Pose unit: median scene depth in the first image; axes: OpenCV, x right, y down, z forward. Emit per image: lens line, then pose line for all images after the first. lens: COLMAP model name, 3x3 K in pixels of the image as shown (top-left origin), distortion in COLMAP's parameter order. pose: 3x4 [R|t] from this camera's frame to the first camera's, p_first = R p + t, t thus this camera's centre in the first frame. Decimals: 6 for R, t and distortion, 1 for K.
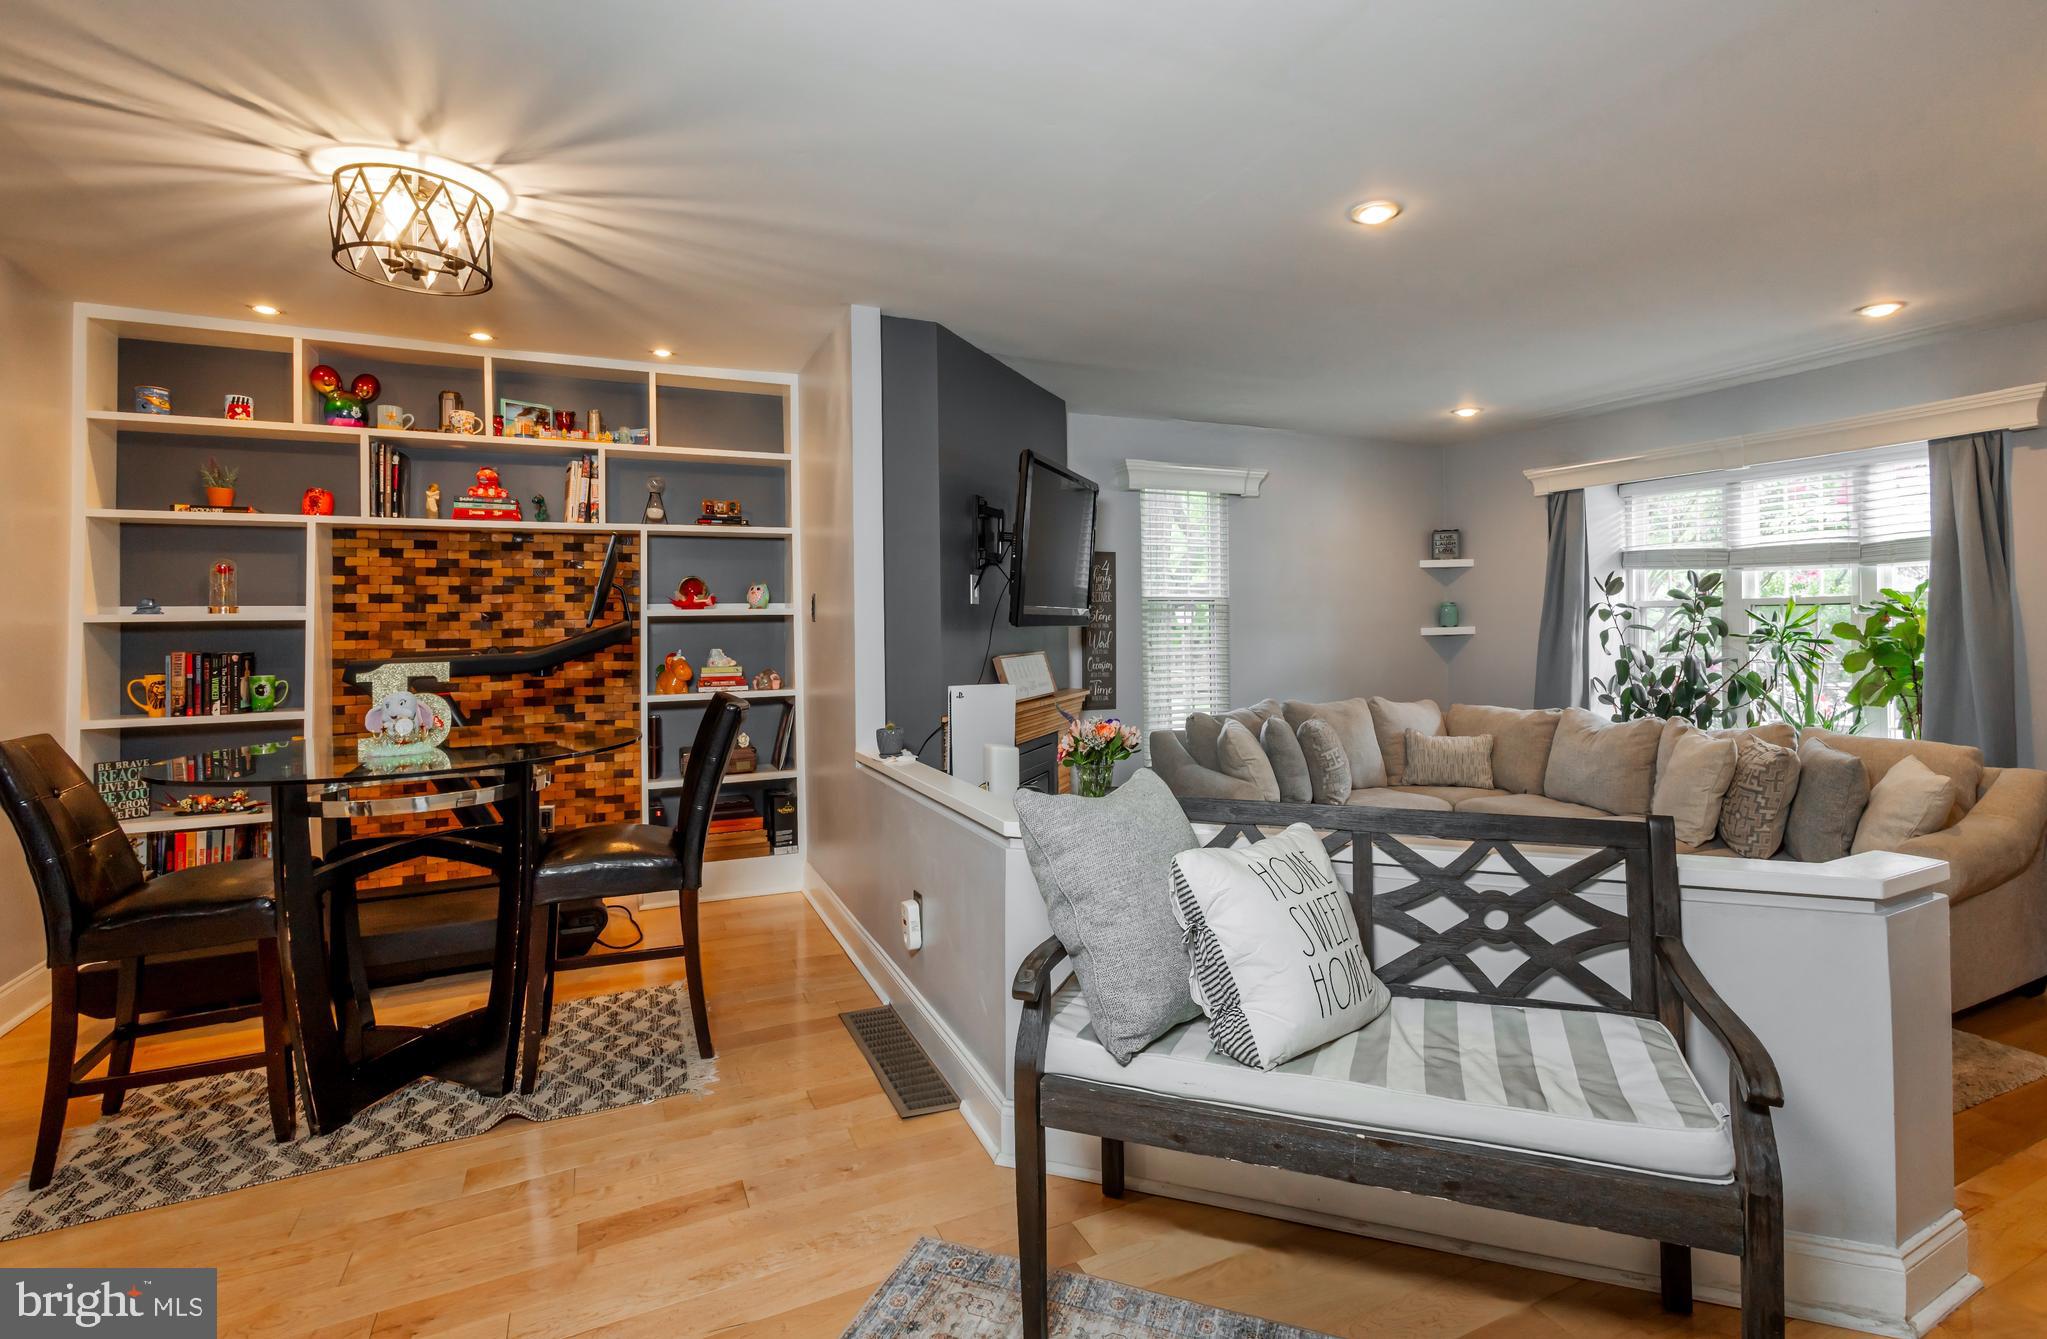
lens RADIAL K [[968.3, 0, 976.8], [0, 968.3, 613.3], [0, 0, 1]] dist [0.000763, -0.000132]
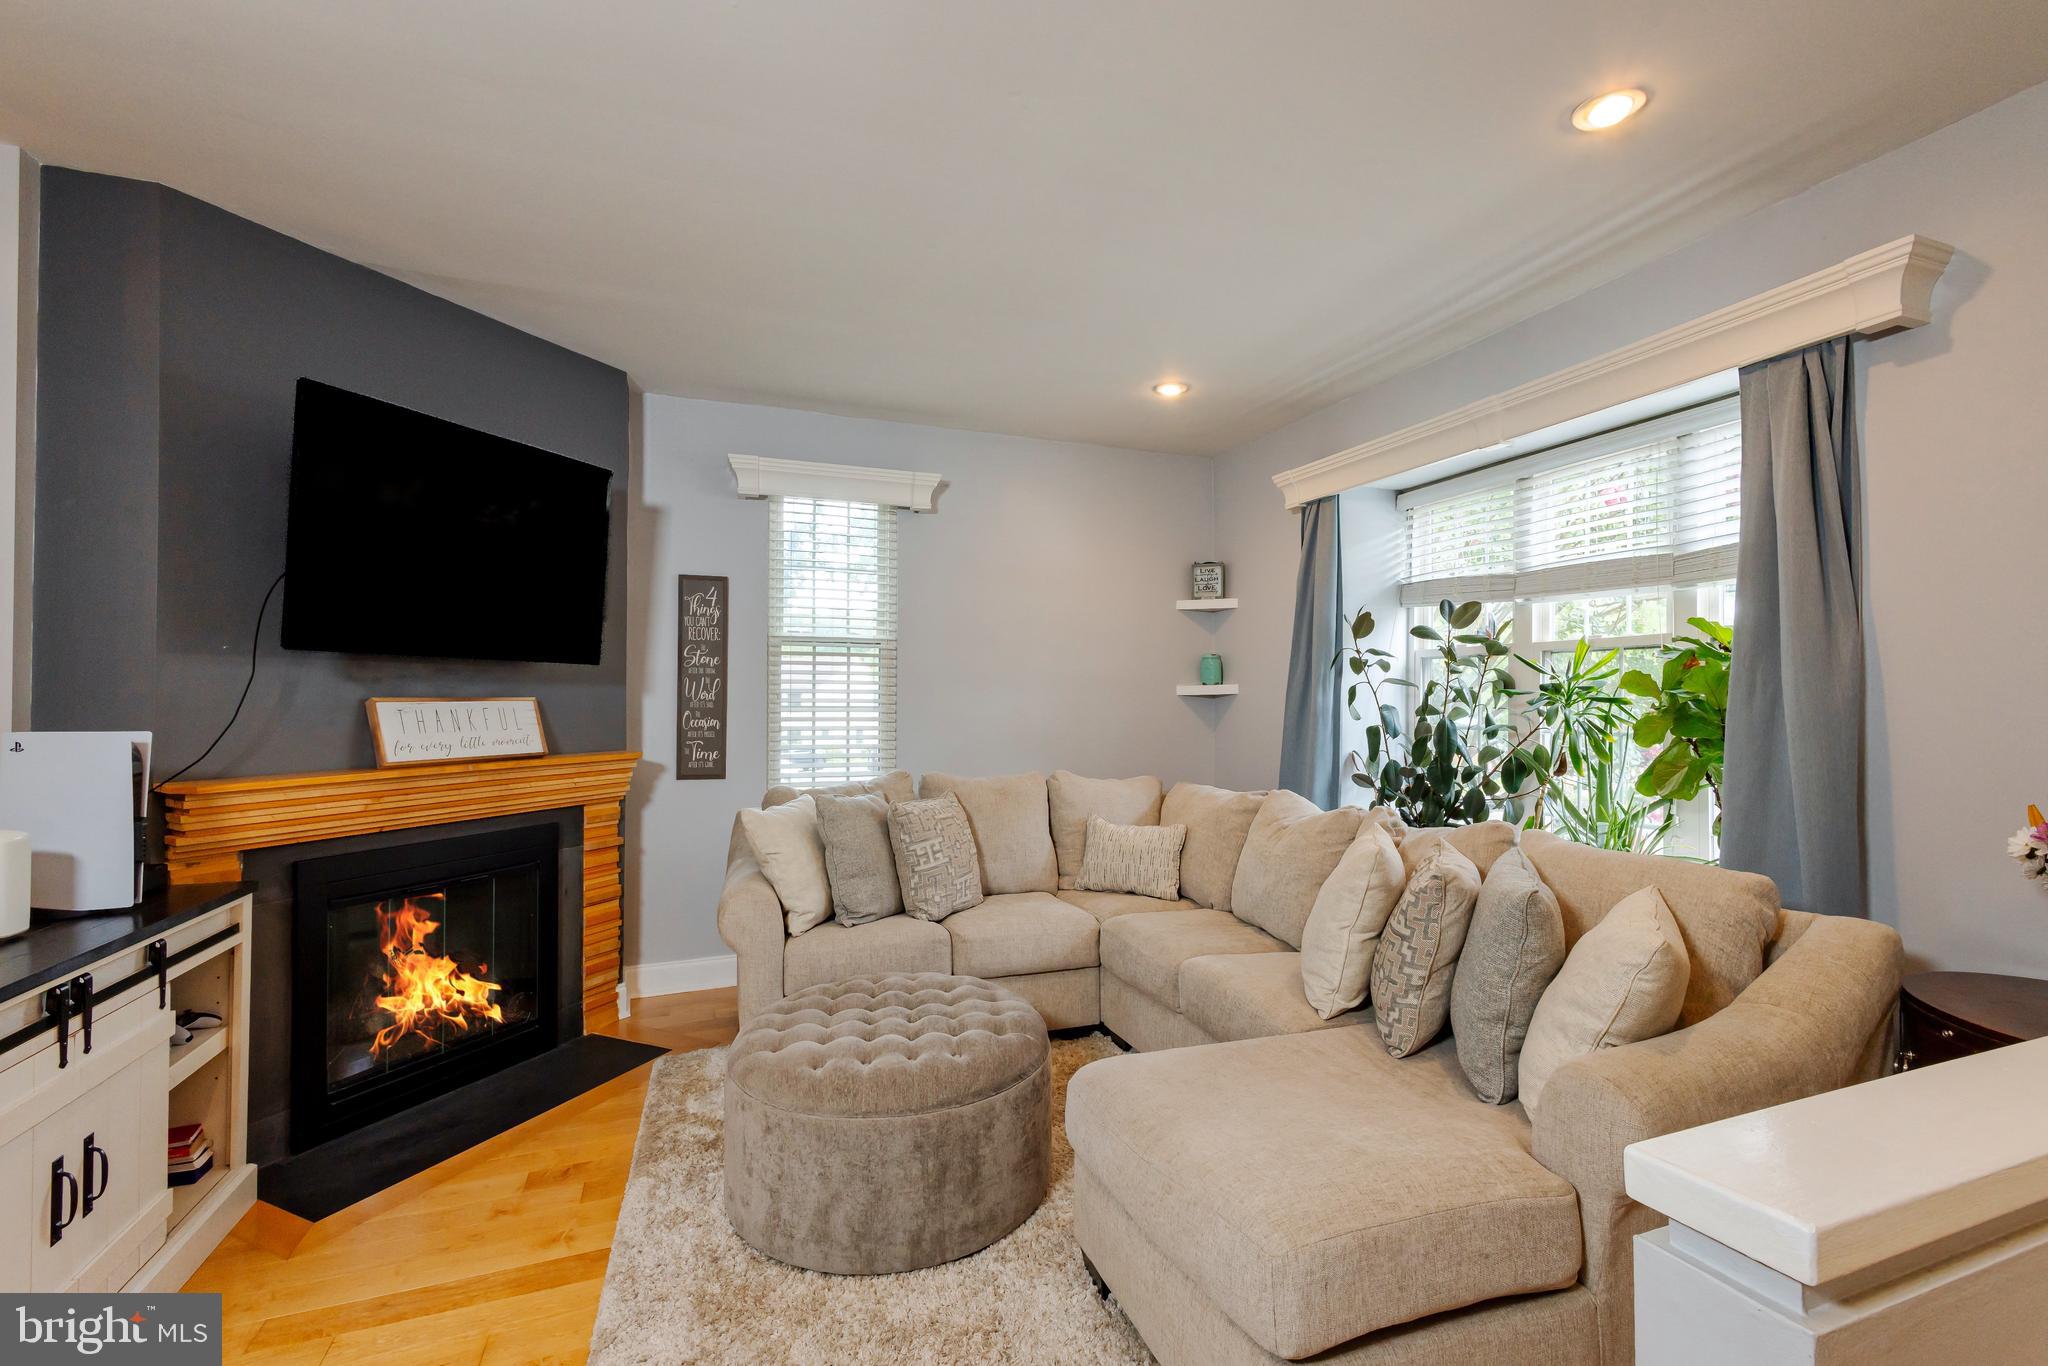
lens RADIAL K [[901.9, 0, 988.1], [0, 901.9, 686.7], [0, 0, 1]] dist [0.000575, -0.000351]
pose [[0.998348, 0.016400, -0.055074, 0.432390], [-0.016733, 0.999844, -0.005582, 0.028259], [0.054974, 0.006494, 0.998467, 0.321858]]
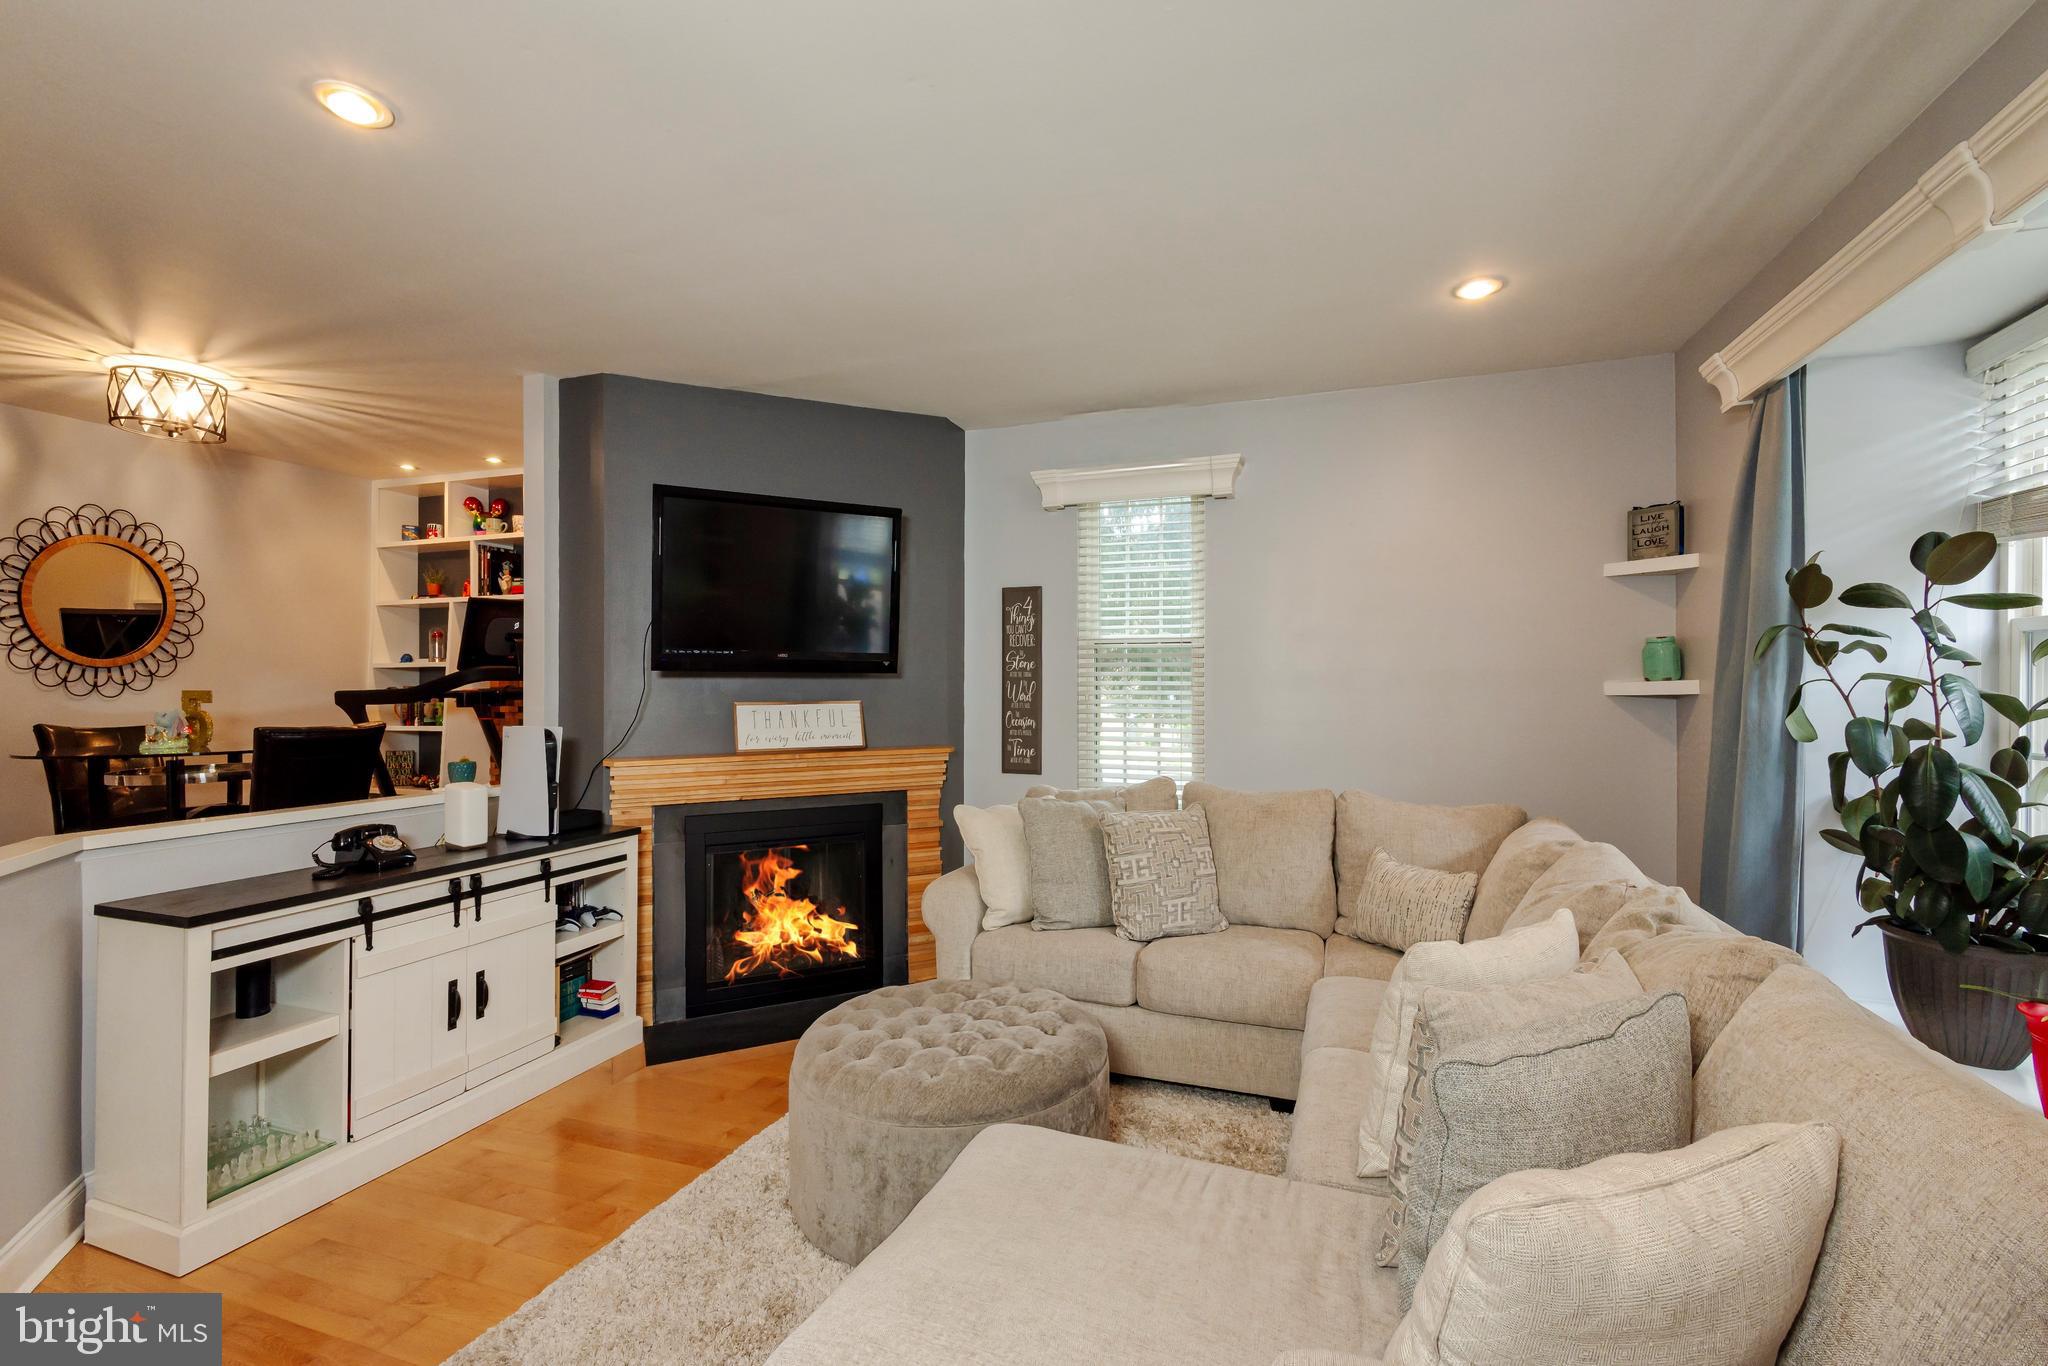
lens RADIAL K [[871.9, 0, 986.6], [0, 871.9, 687.1], [0, 0, 1]] dist [0.007238, -0.000341]
pose [[0.721538, 0.011533, -0.692278, 0.691730], [-0.001384, 0.999883, 0.015216, 0.013554], [0.692373, -0.010021, 0.721470, 0.472645]]
